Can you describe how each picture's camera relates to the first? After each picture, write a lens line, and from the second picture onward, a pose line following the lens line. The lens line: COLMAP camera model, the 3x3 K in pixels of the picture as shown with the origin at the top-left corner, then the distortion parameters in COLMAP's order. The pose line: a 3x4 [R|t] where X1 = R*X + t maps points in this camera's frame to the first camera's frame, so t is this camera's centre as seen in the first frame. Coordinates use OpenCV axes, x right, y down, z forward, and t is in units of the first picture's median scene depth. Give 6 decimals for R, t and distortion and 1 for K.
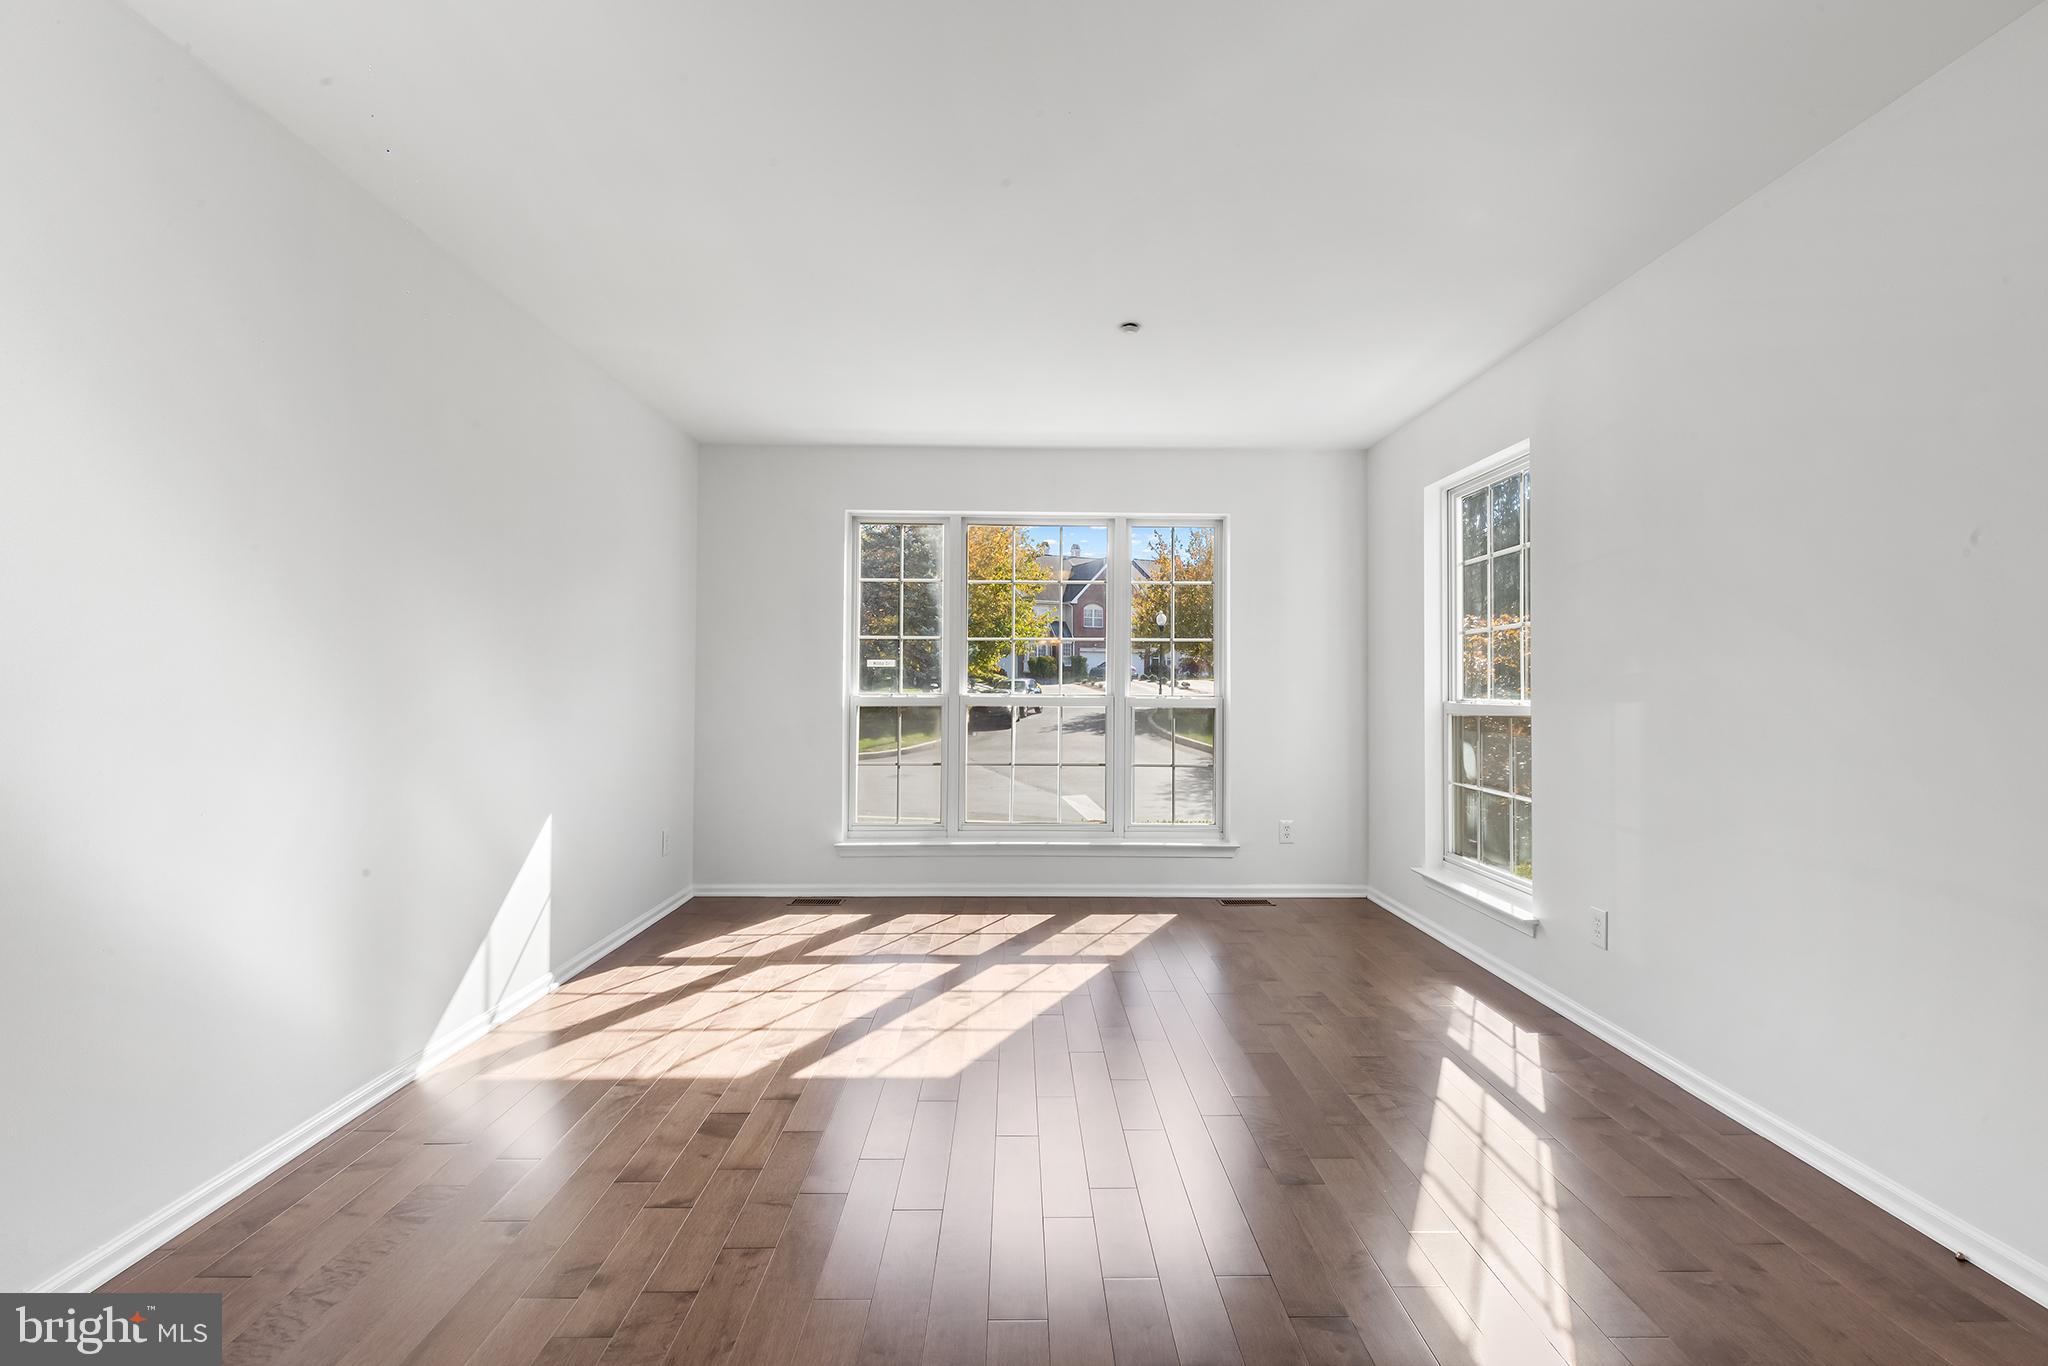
lens RADIAL K [[920.5, 0, 1020.7], [0, 920.5, 673.7], [0, 0, 1]] dist [0.001871, 0.000033]
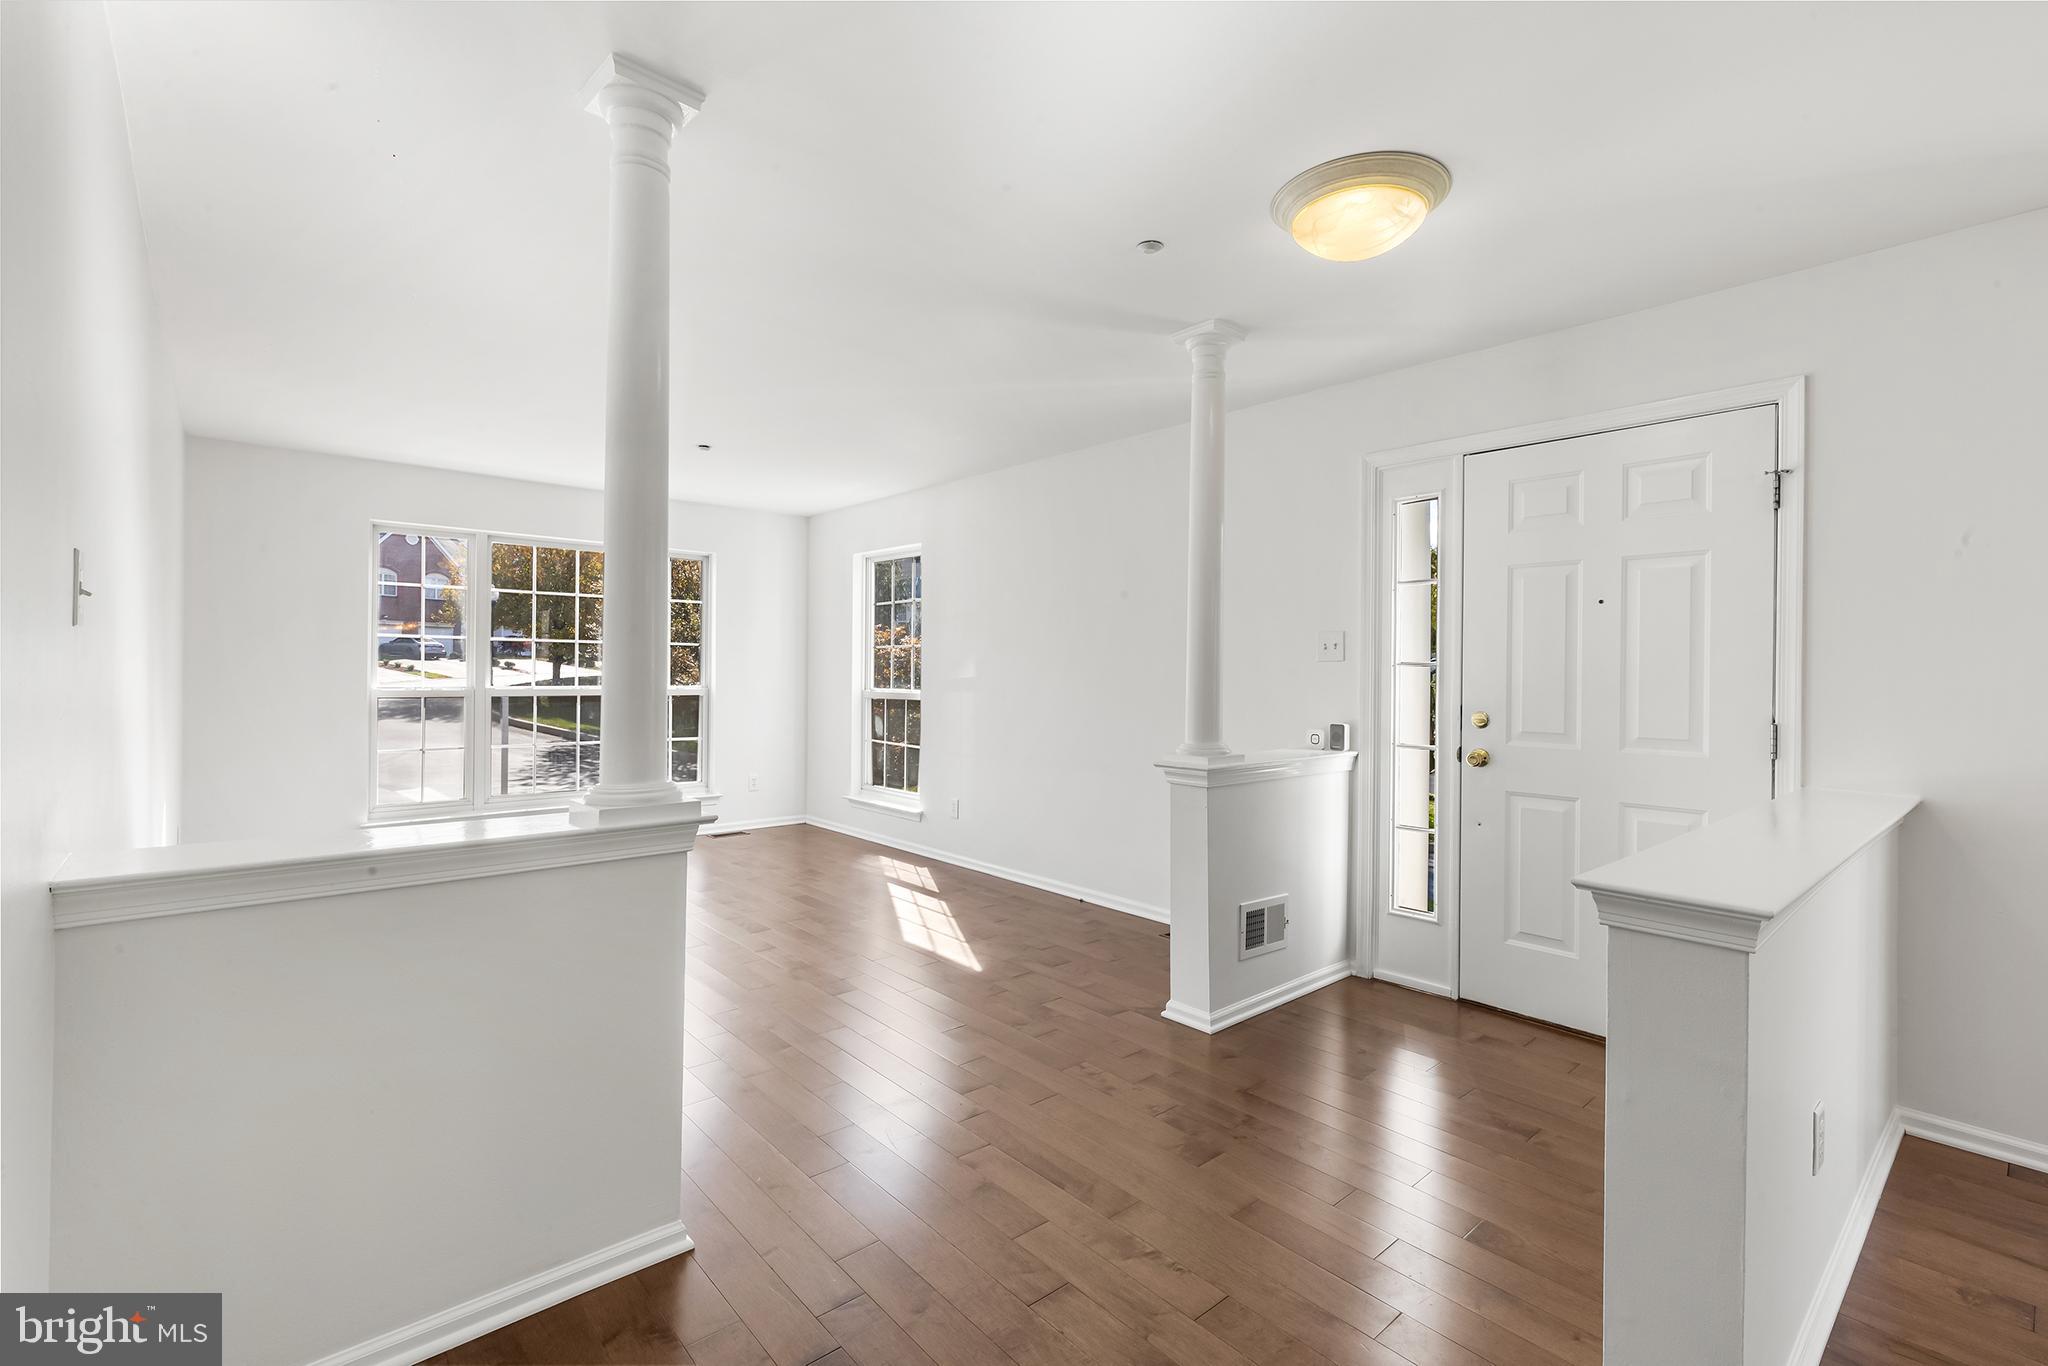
lens RADIAL K [[920.5, 0, 1033.6], [0, 920.5, 677.2], [0, 0, 1]] dist [0.001871, 0.000033]
pose [[0.754080, -0.000184, 0.656783, -0.366891], [-0.017190, 0.999652, 0.020016, -0.030428], [-0.656558, -0.026384, 0.753814, -0.398526]]
